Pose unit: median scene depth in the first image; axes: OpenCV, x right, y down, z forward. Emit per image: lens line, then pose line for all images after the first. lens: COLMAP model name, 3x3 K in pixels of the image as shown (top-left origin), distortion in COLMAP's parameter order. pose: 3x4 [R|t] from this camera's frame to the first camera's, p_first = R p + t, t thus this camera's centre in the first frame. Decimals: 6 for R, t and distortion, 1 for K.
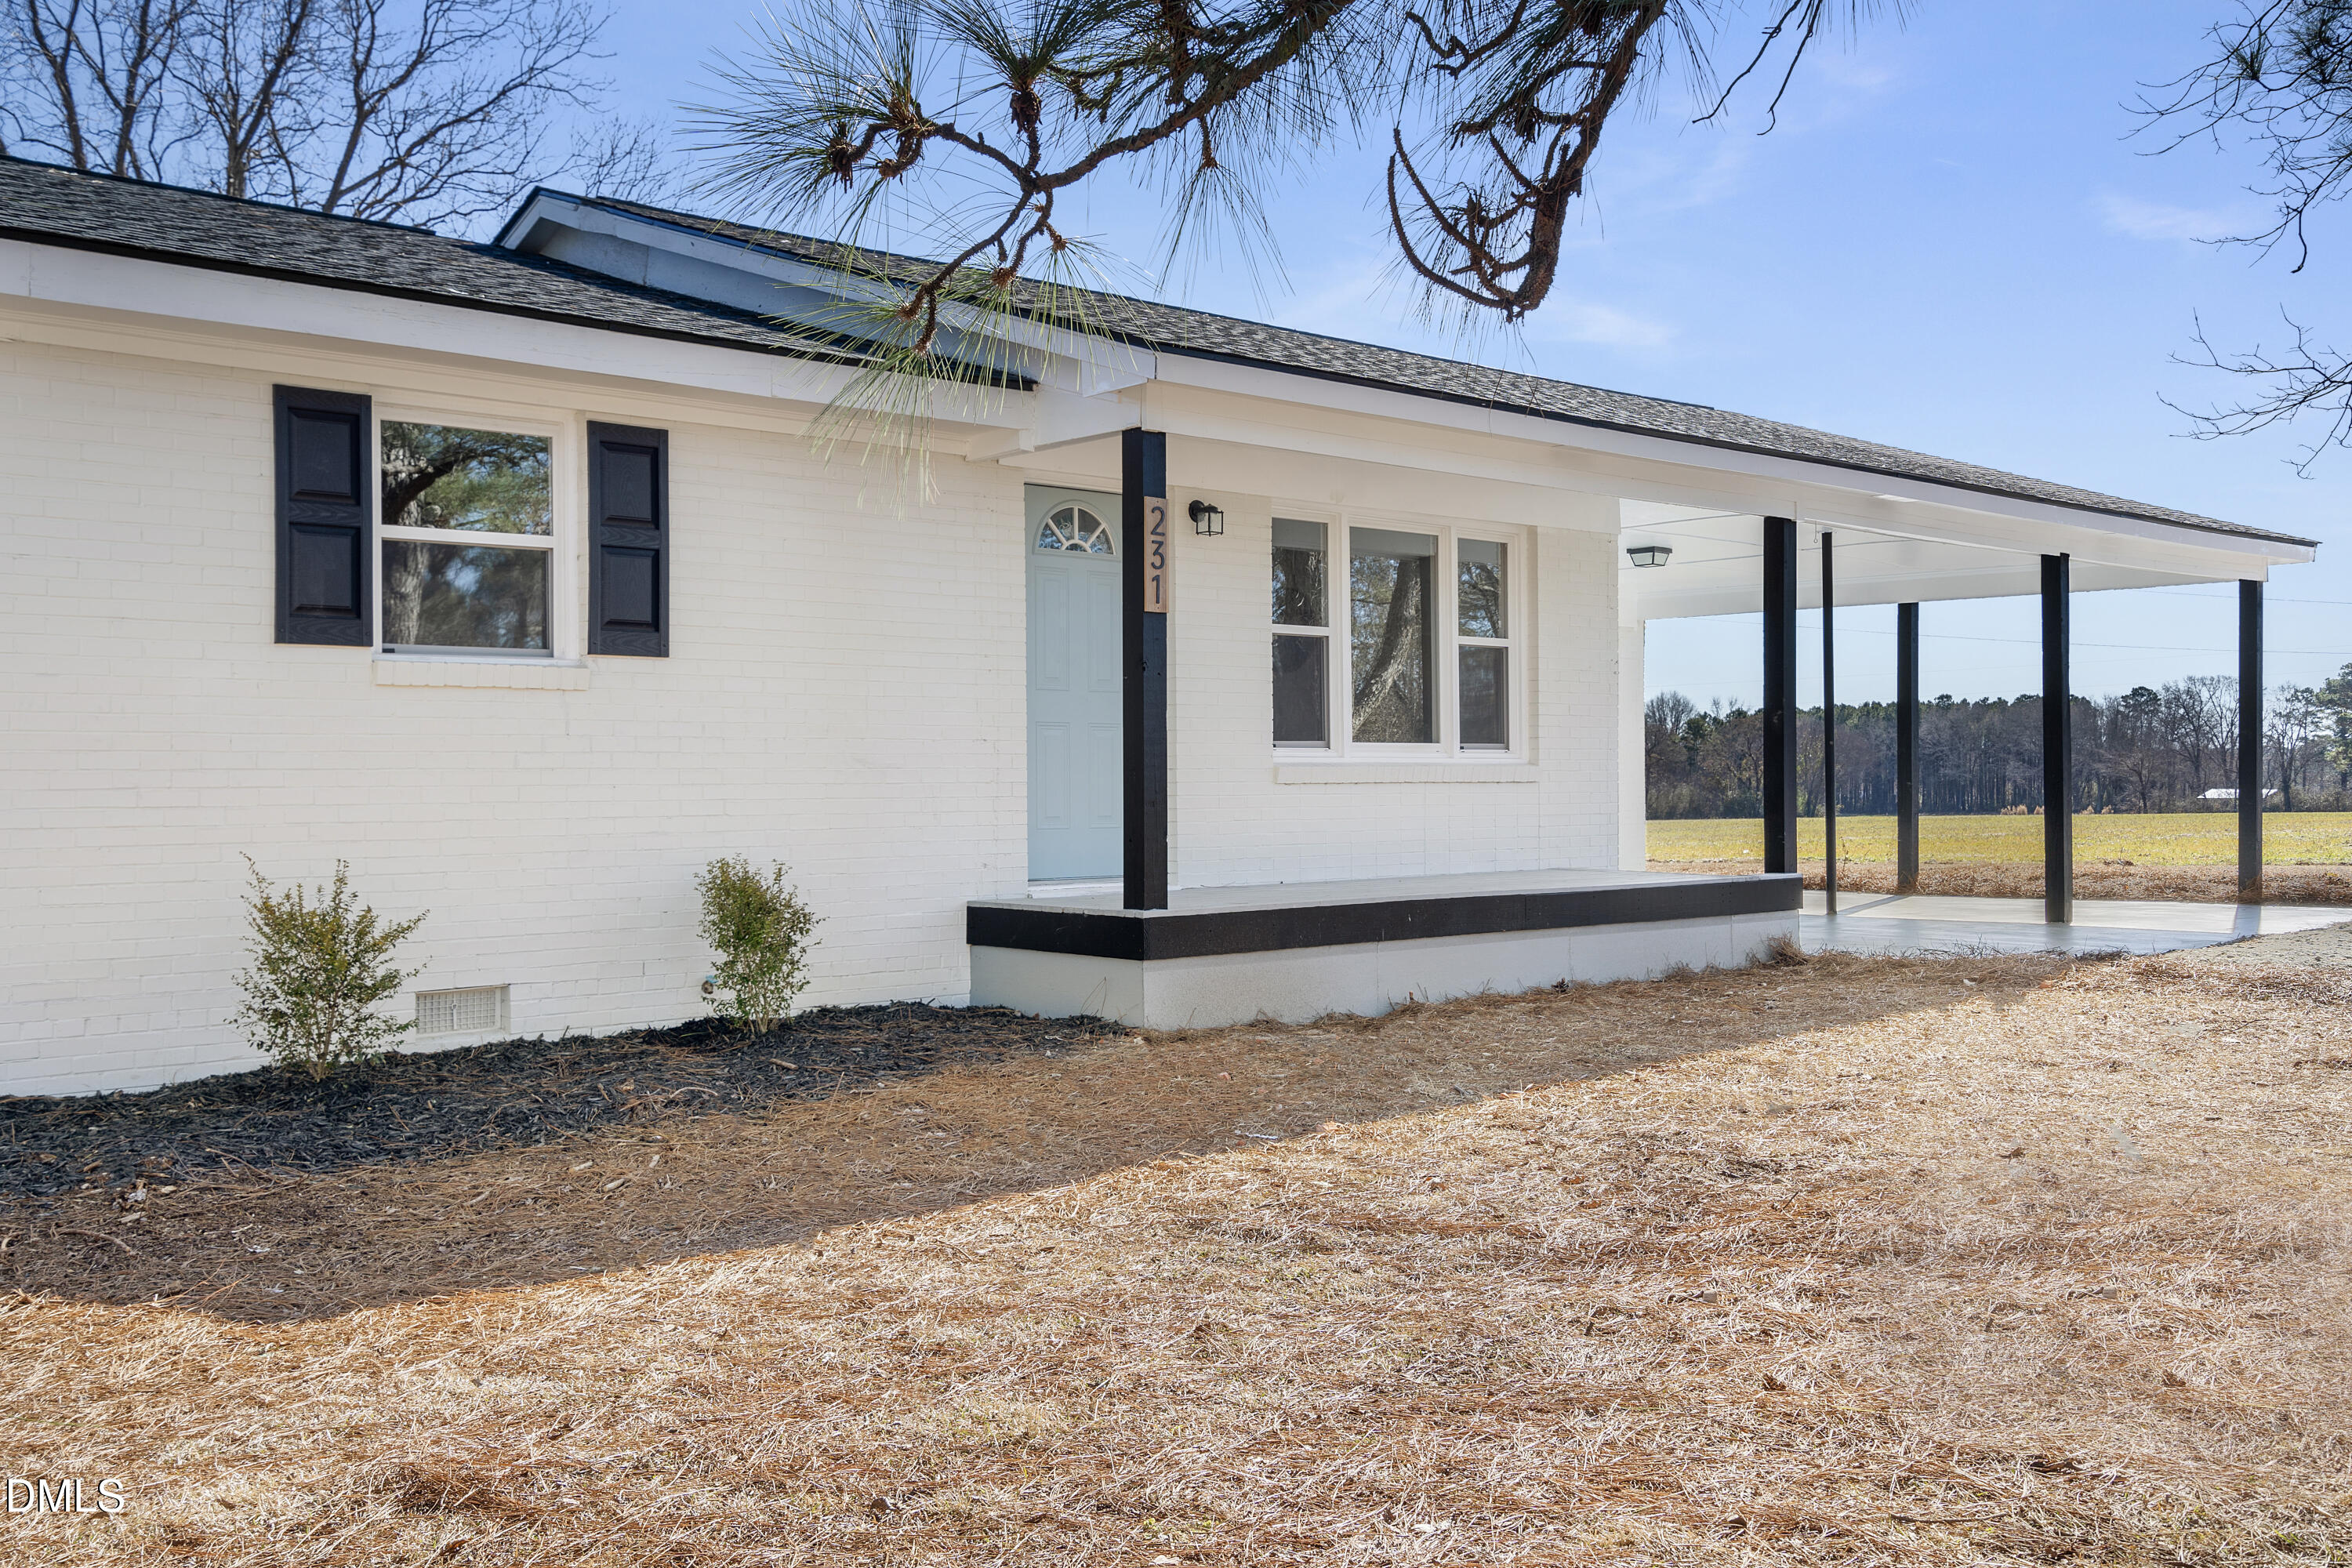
lens RADIAL K [[2167.6, 0, 1176.0], [0, 2167.6, 784.0], [0, 0, 1]] dist [-0.000665, -0.000851]
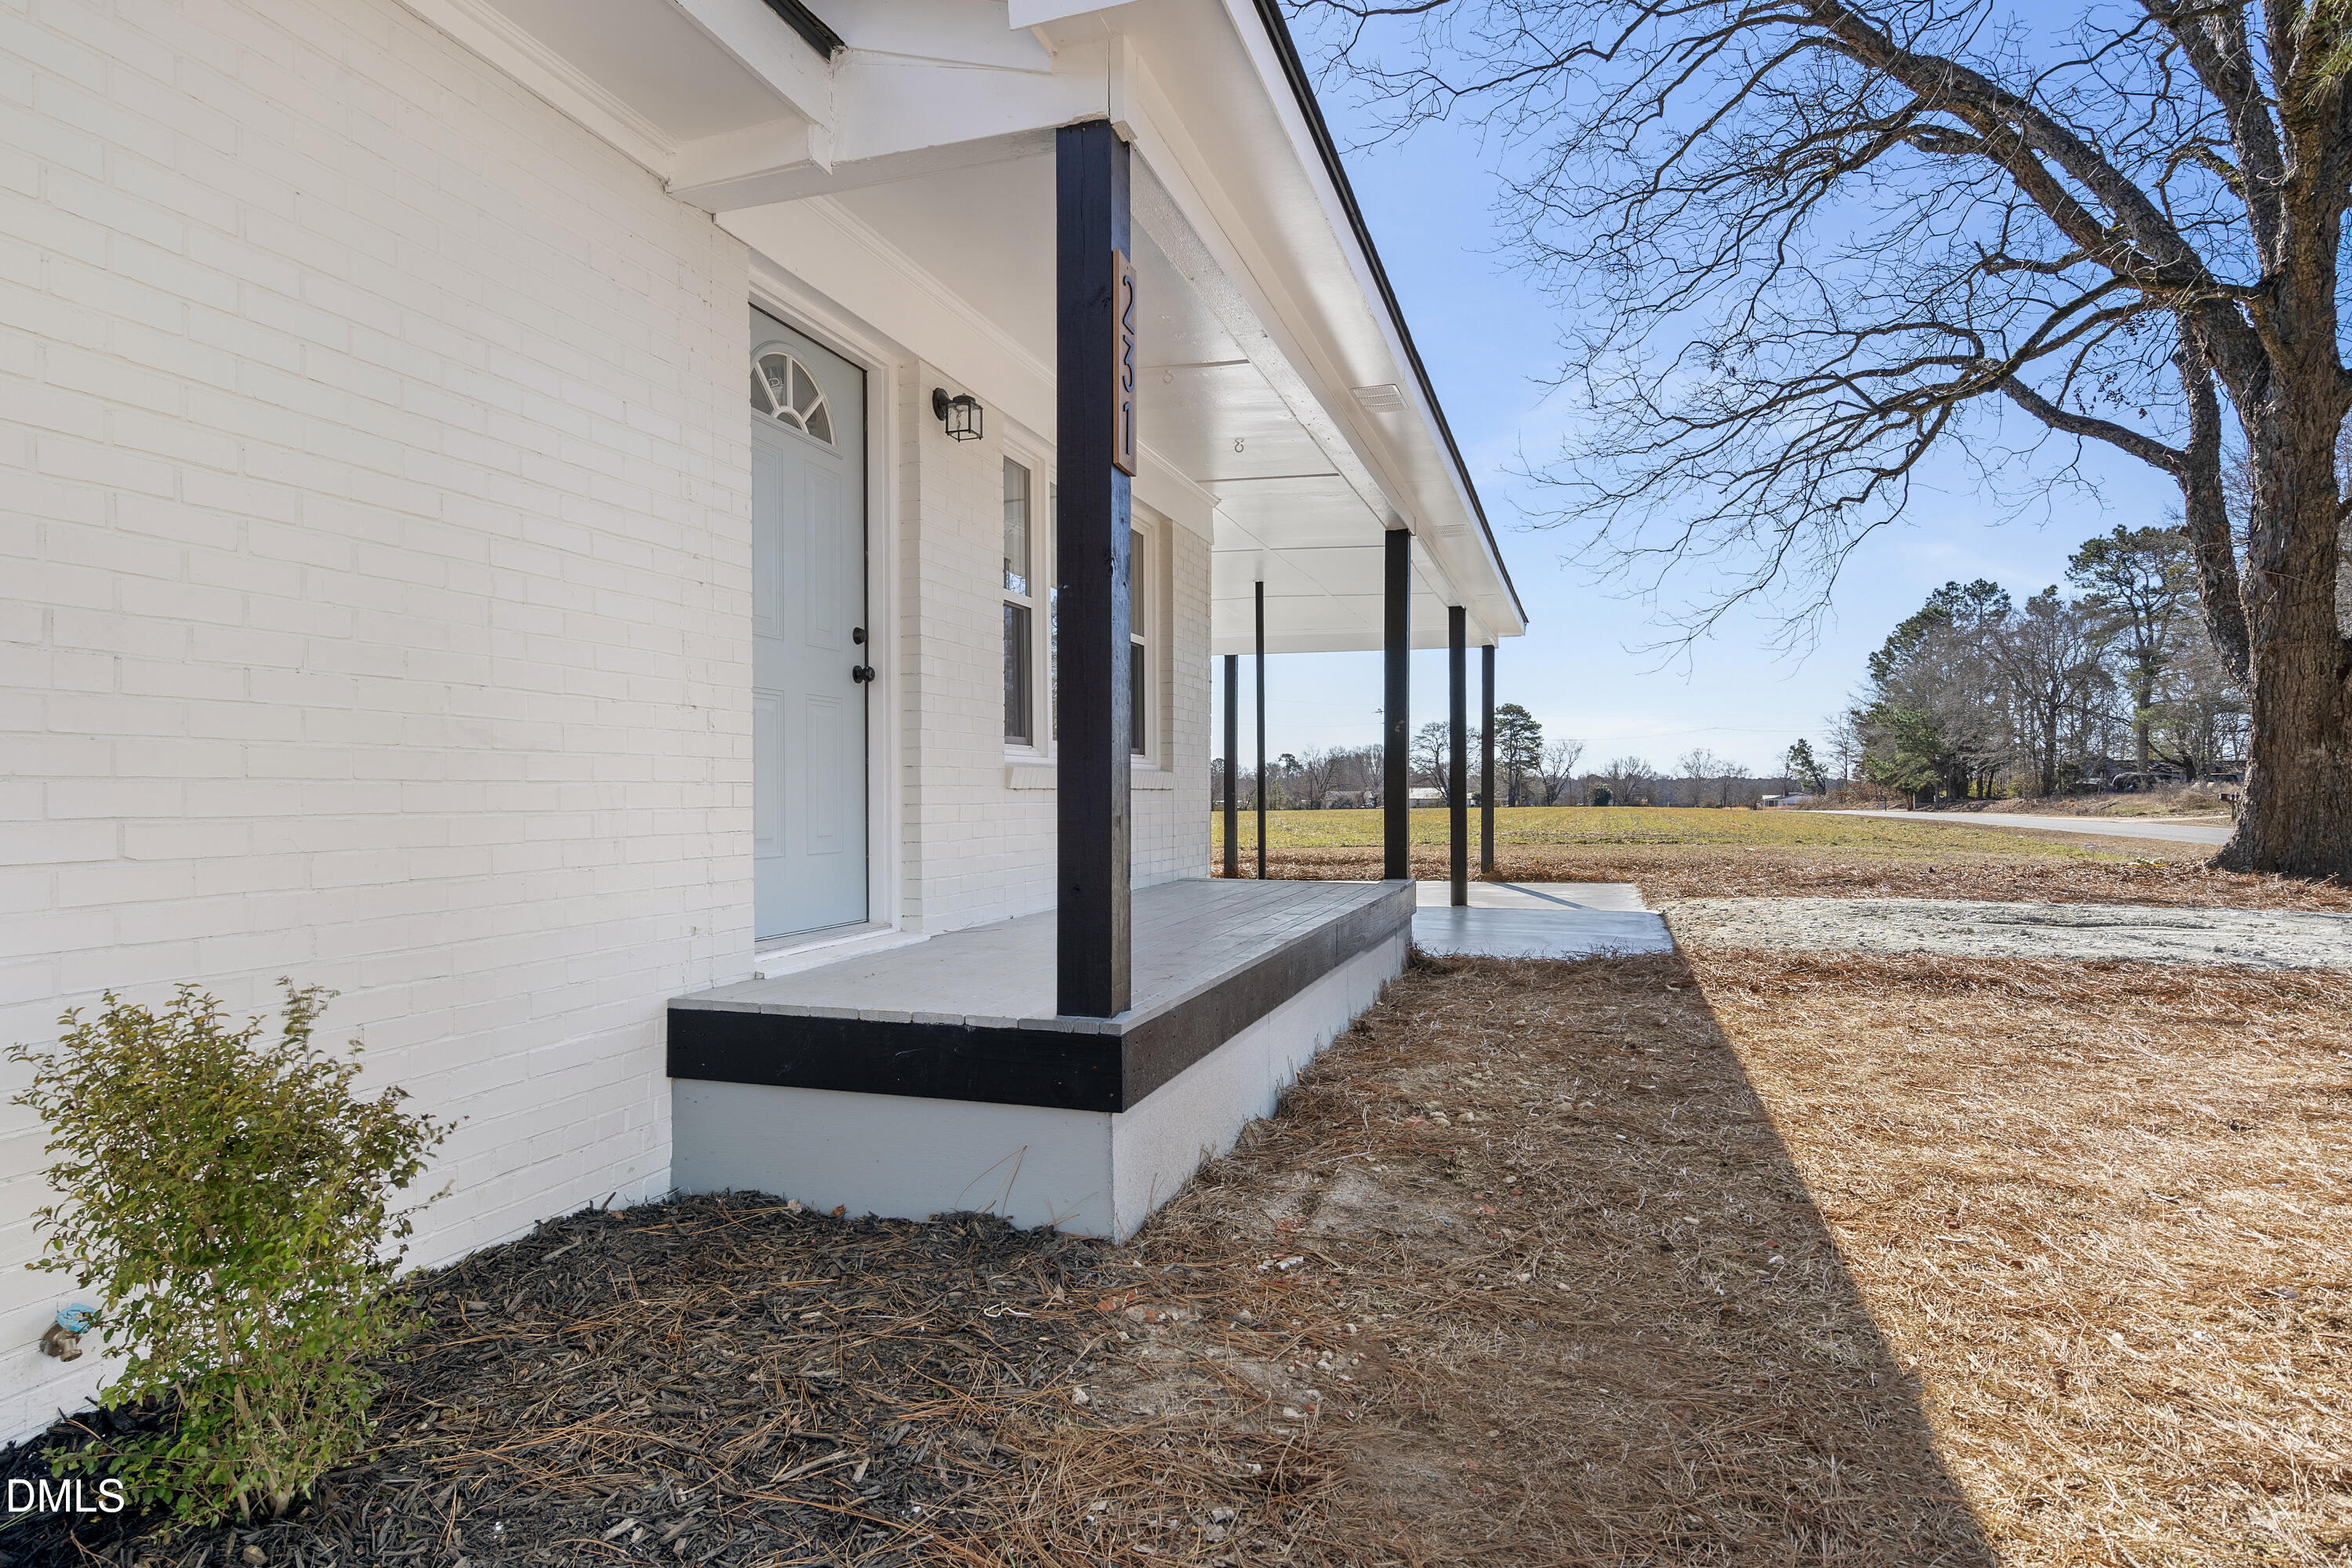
lens RADIAL K [[1284.7, 0, 1176.0], [0, 1284.7, 784.0], [0, 0, 1]] dist [-0.001667, -0.000987]
pose [[0.862877, 0.002138, 0.505409, -0.160349], [0.002244, 0.999965, -0.008061, 0.002416], [-0.505408, 0.008090, 0.862842, 0.706514]]
